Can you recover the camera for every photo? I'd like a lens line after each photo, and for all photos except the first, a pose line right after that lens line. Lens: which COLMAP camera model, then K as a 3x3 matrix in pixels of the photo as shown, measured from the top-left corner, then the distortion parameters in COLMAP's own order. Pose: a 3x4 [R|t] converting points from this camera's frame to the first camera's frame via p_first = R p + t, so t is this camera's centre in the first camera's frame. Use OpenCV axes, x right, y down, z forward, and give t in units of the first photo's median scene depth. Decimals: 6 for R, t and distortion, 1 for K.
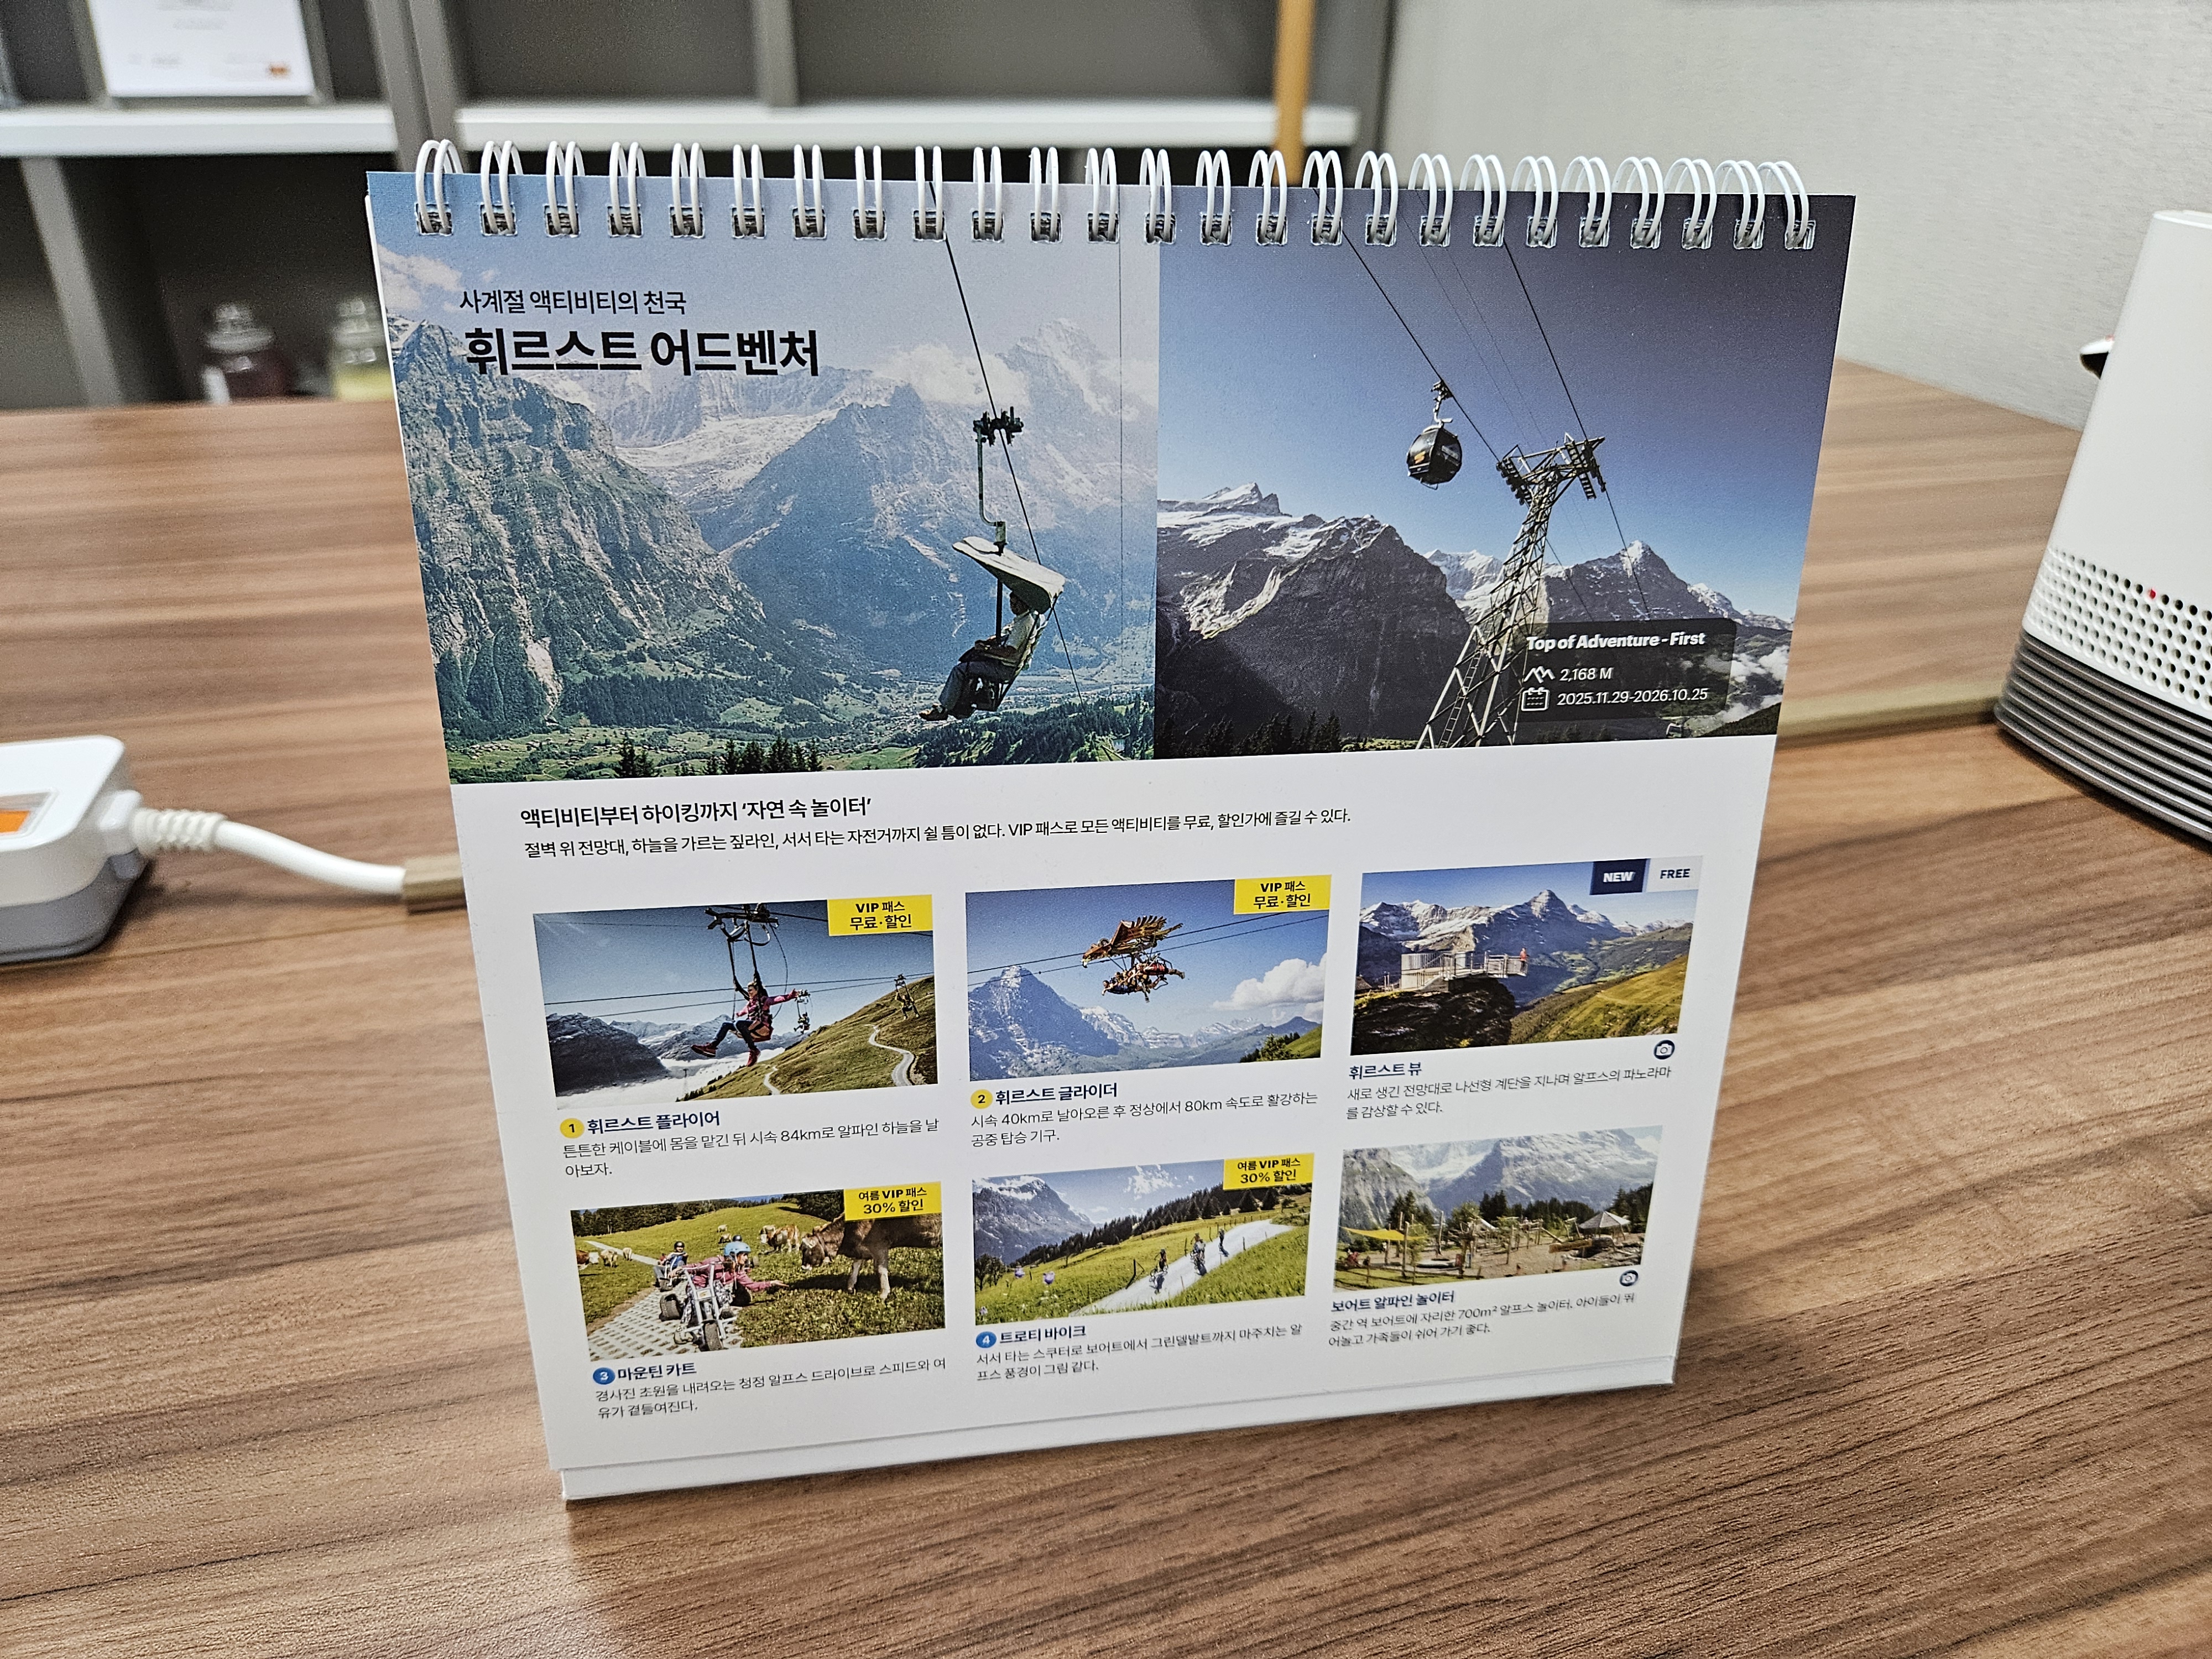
lens RADIAL K [[1518.7, 0, 1104.3], [0, 1518.7, 826.8], [0, 0, 1]] dist [0.009232, -0.023411]
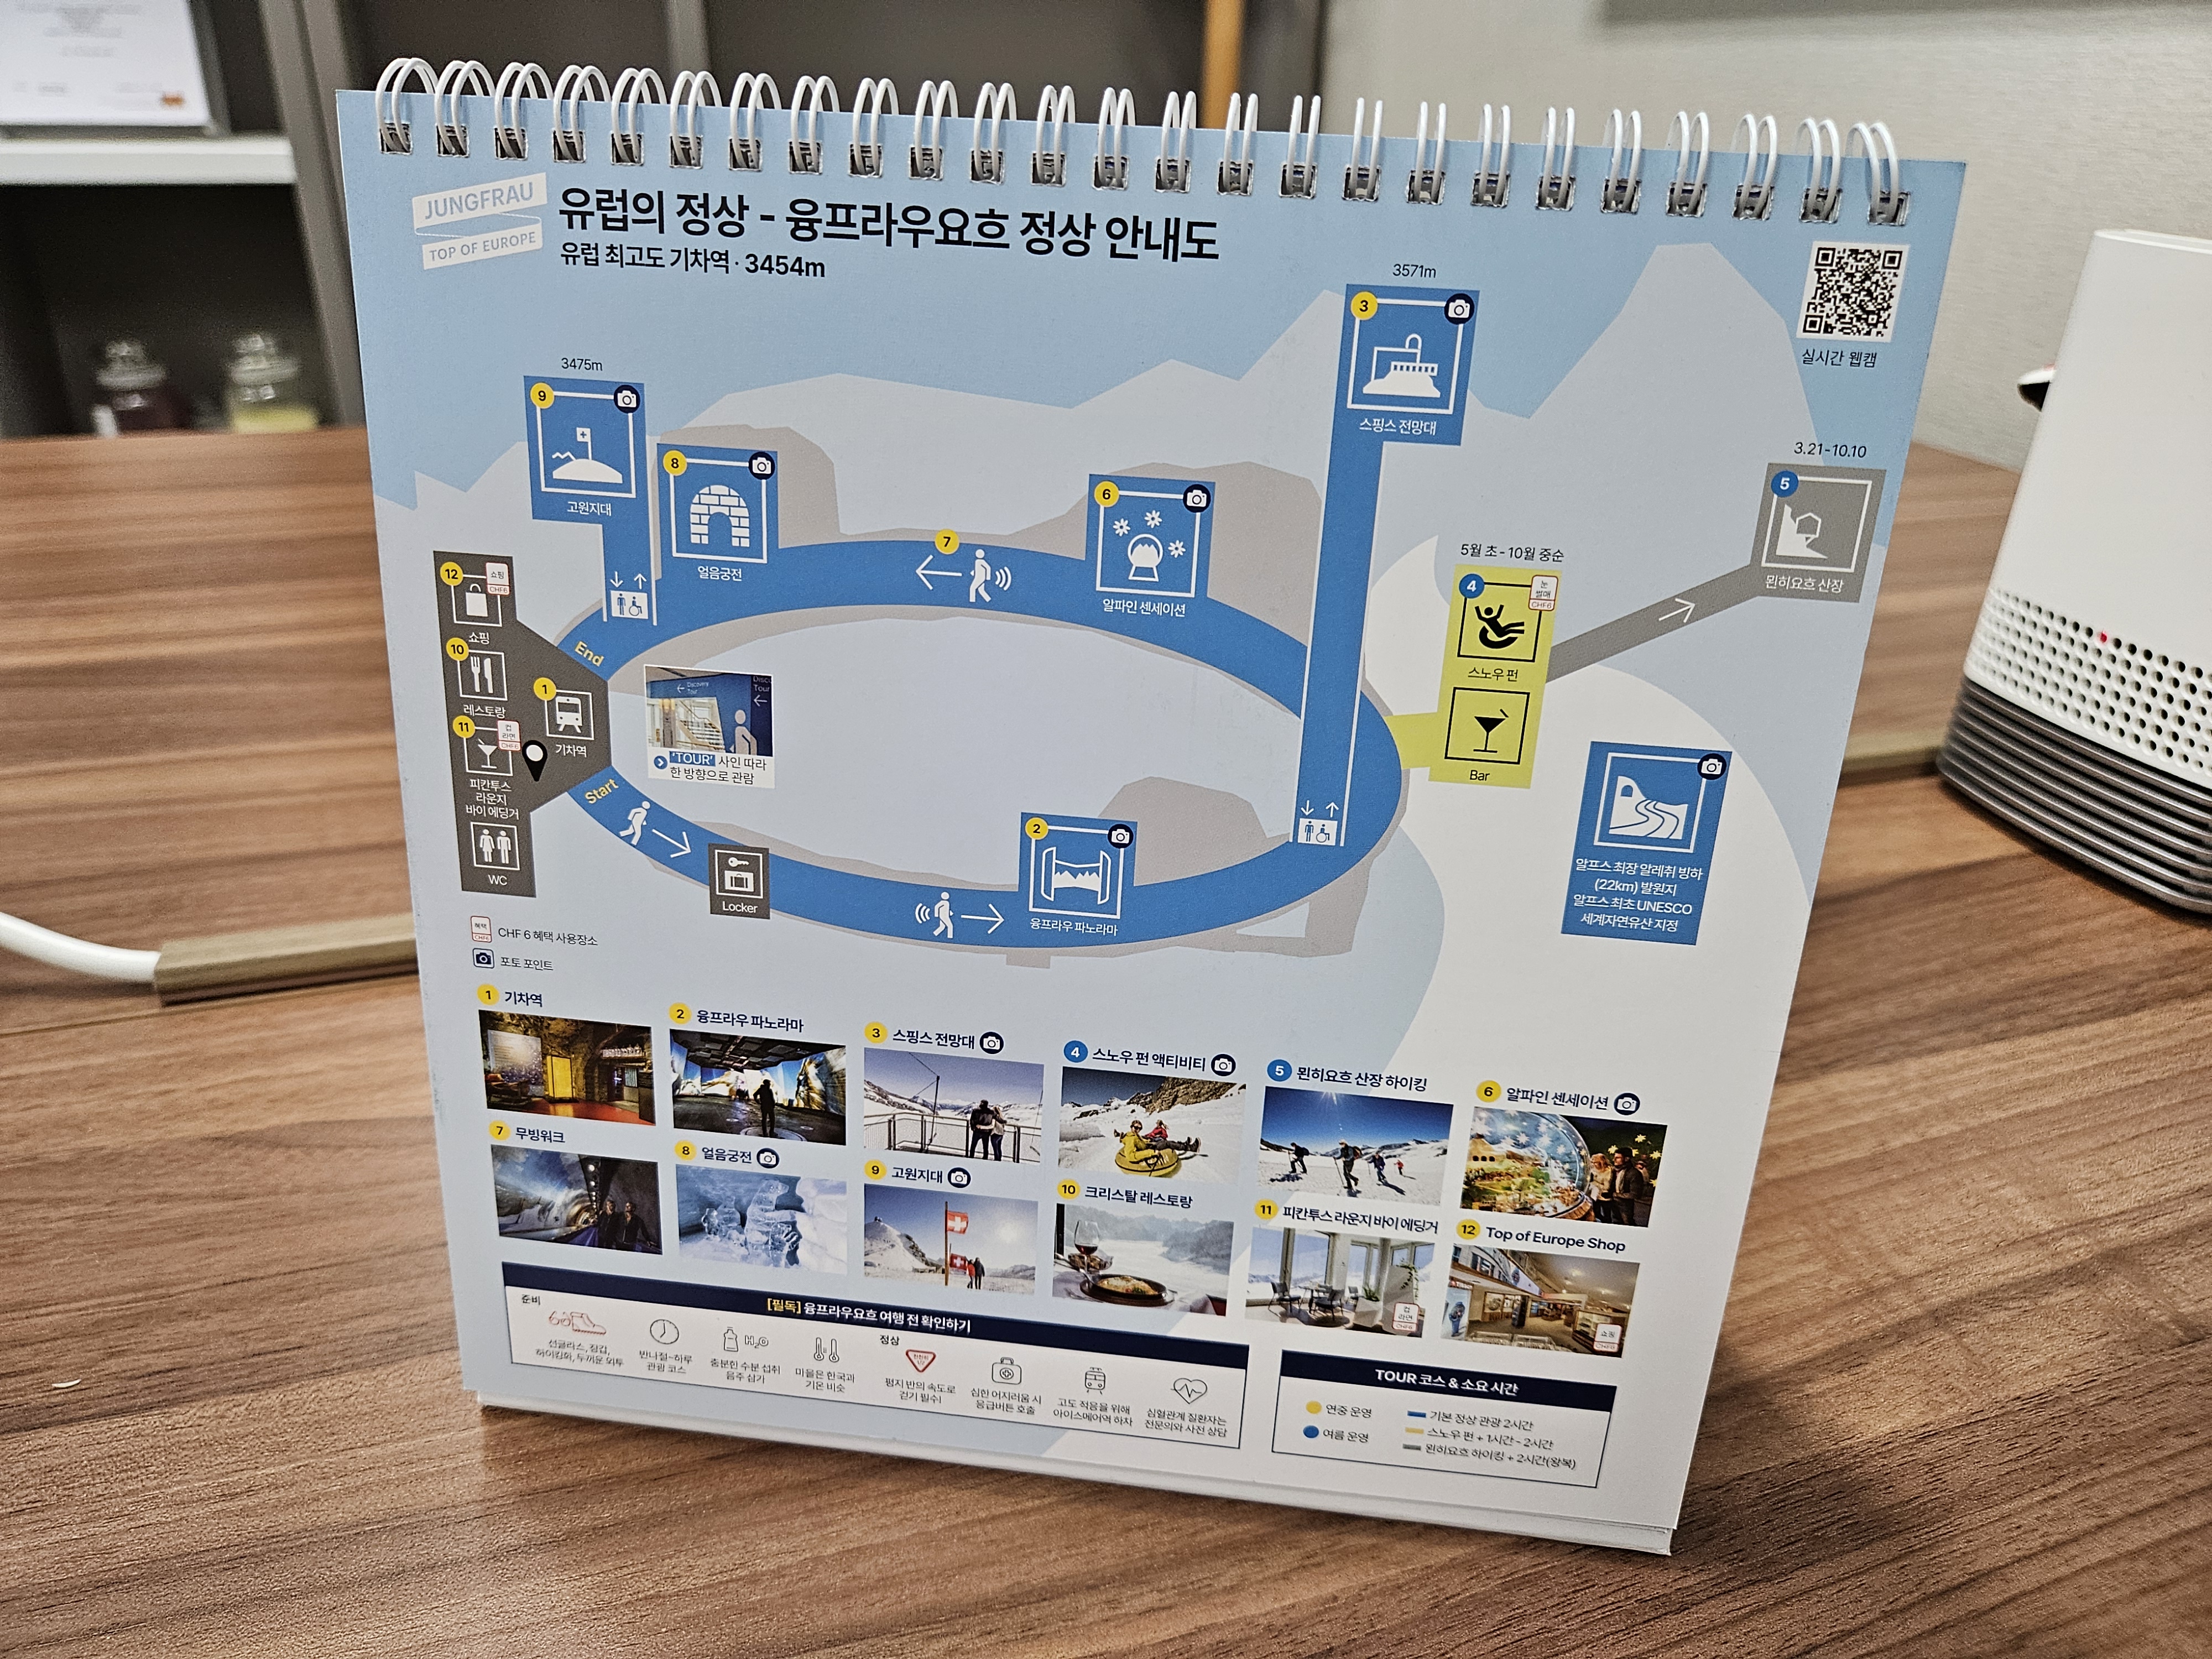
lens RADIAL K [[1518.7, 0, 1104.5], [0, 1518.7, 820.5], [0, 0, 1]] dist [0.009232, -0.023411]
pose [[0.999451, -0.004986, 0.032746, 0.055108], [0.006034, 0.999470, -0.031988, -0.017706], [-0.032569, 0.032168, 0.998952, 0.107244]]
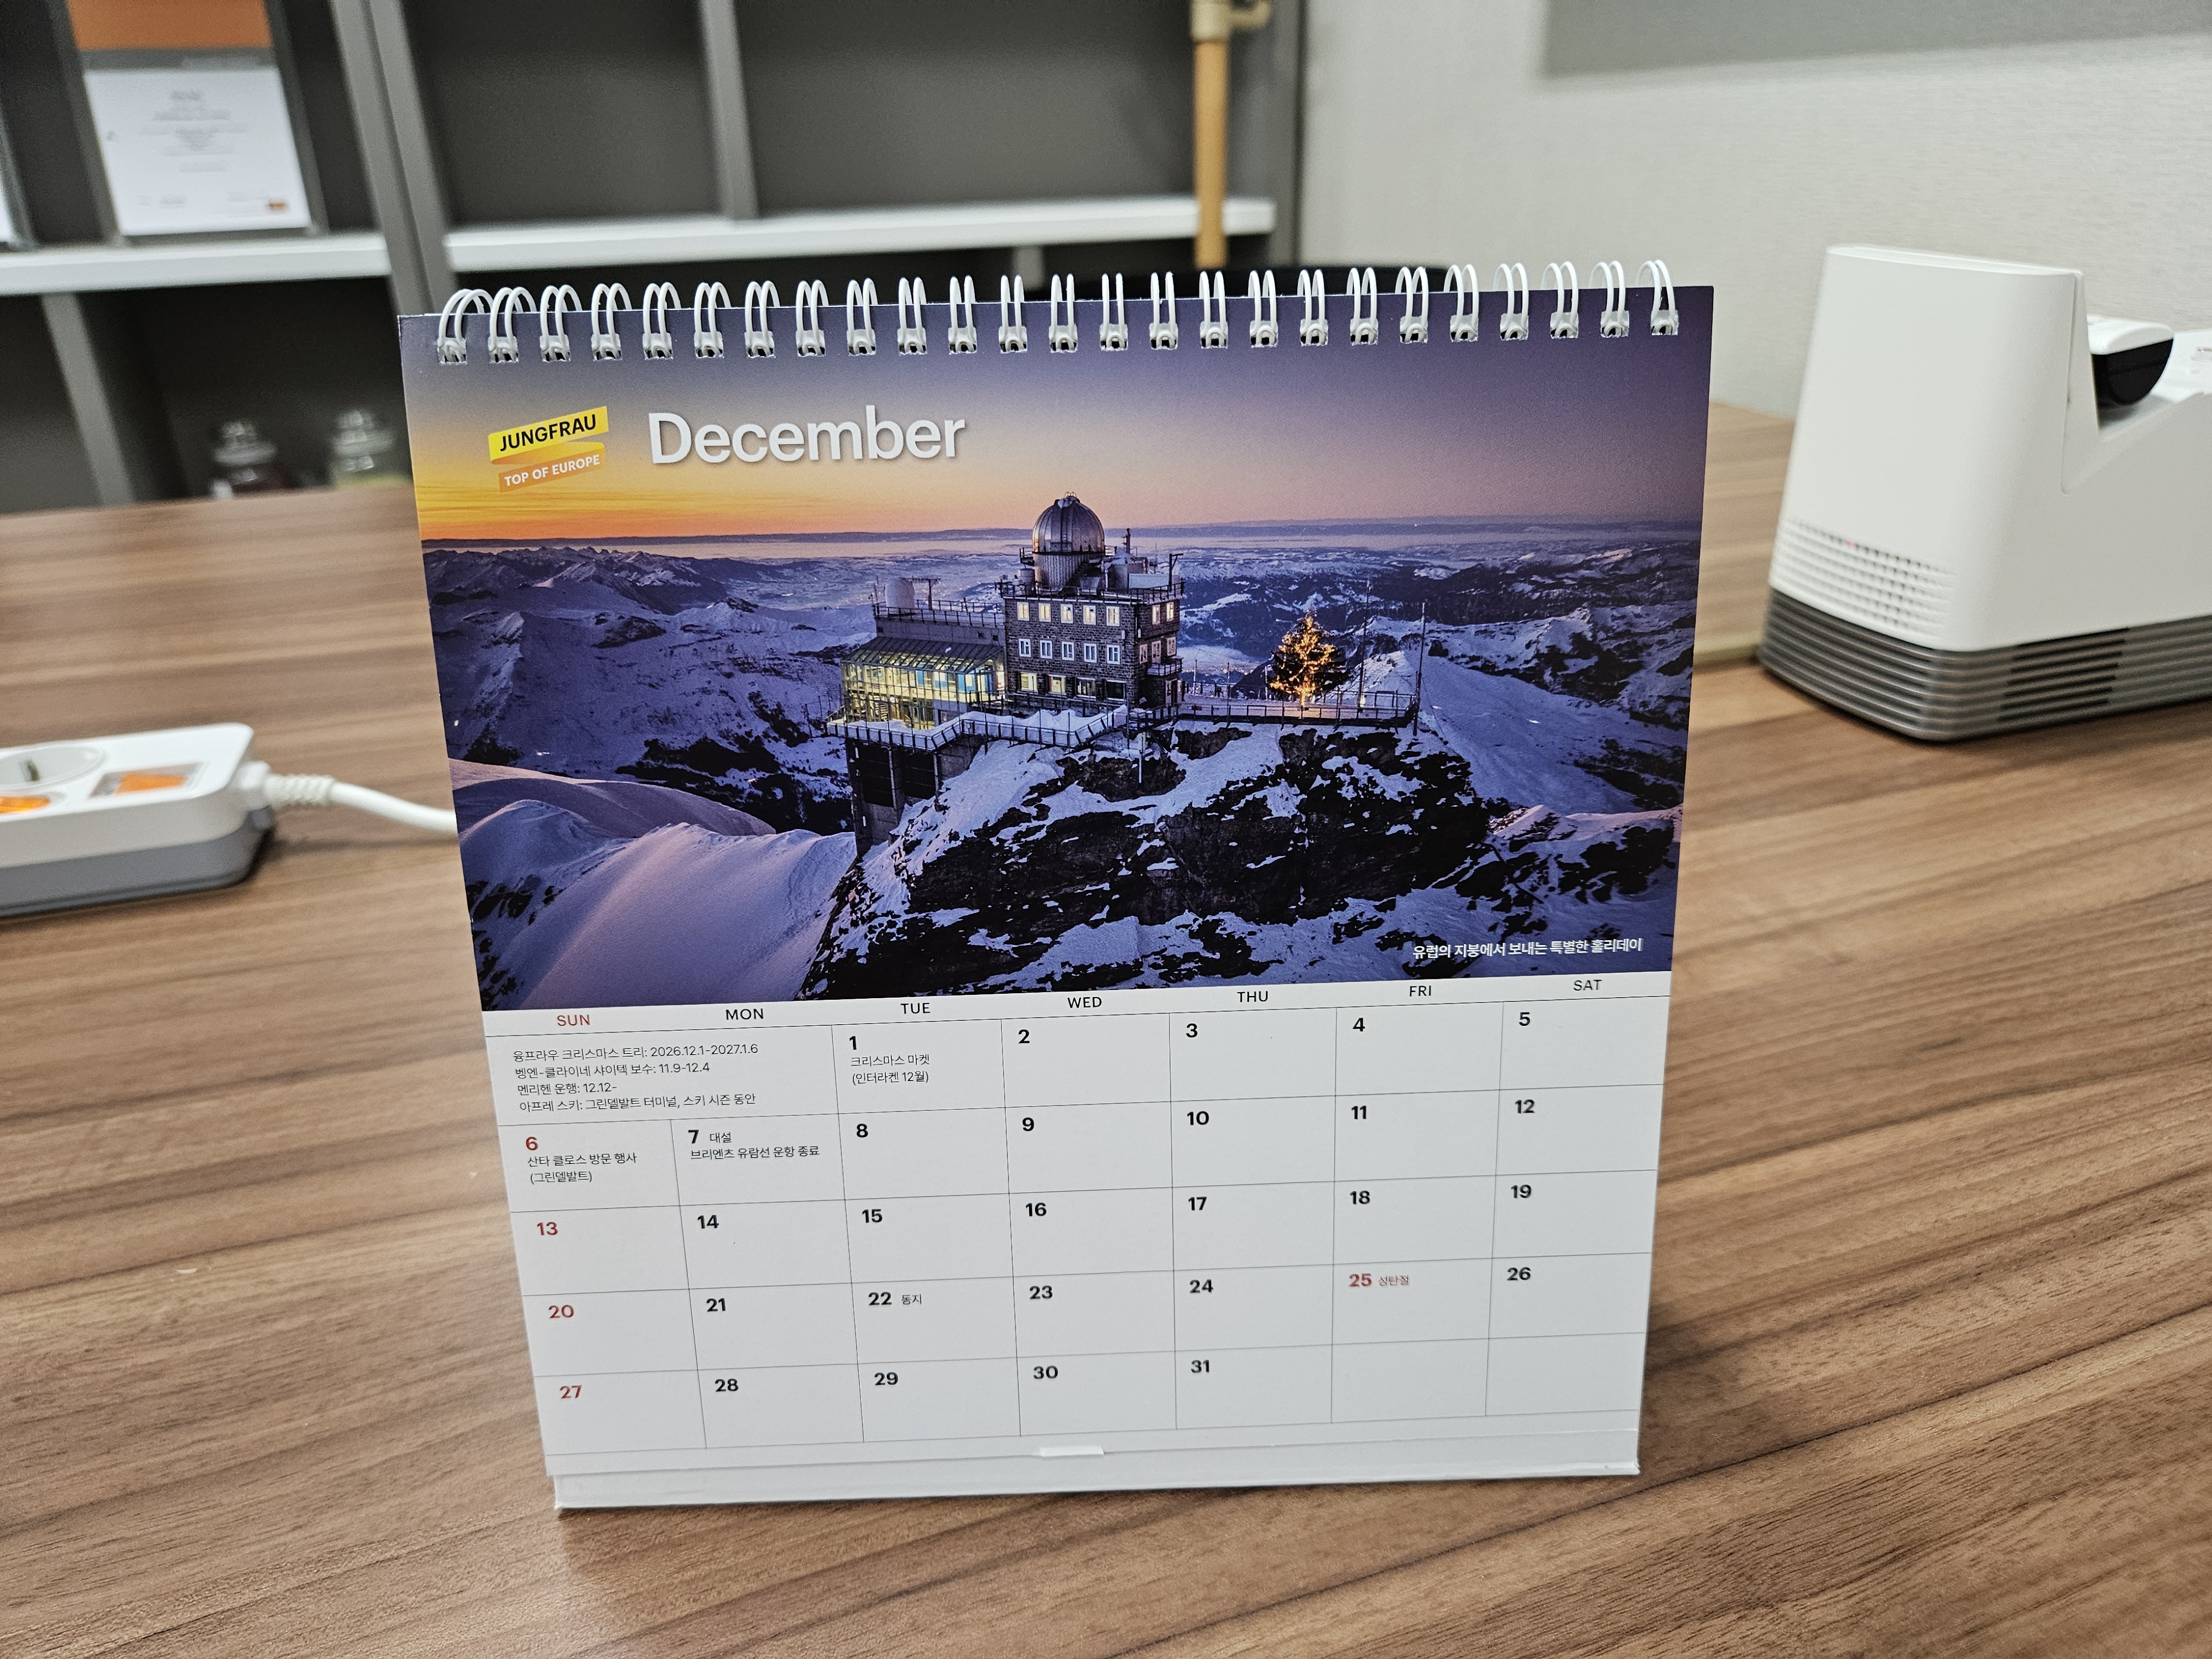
lens RADIAL K [[1518.7, 0, 1129.8], [0, 1518.7, 844.8], [0, 0, 1]] dist [0.009232, -0.023411]
pose [[0.998300, -0.052407, 0.025515, 0.049247], [0.053512, 0.997564, -0.044744, 0.140144], [-0.023108, 0.046033, 0.998673, -0.282720]]
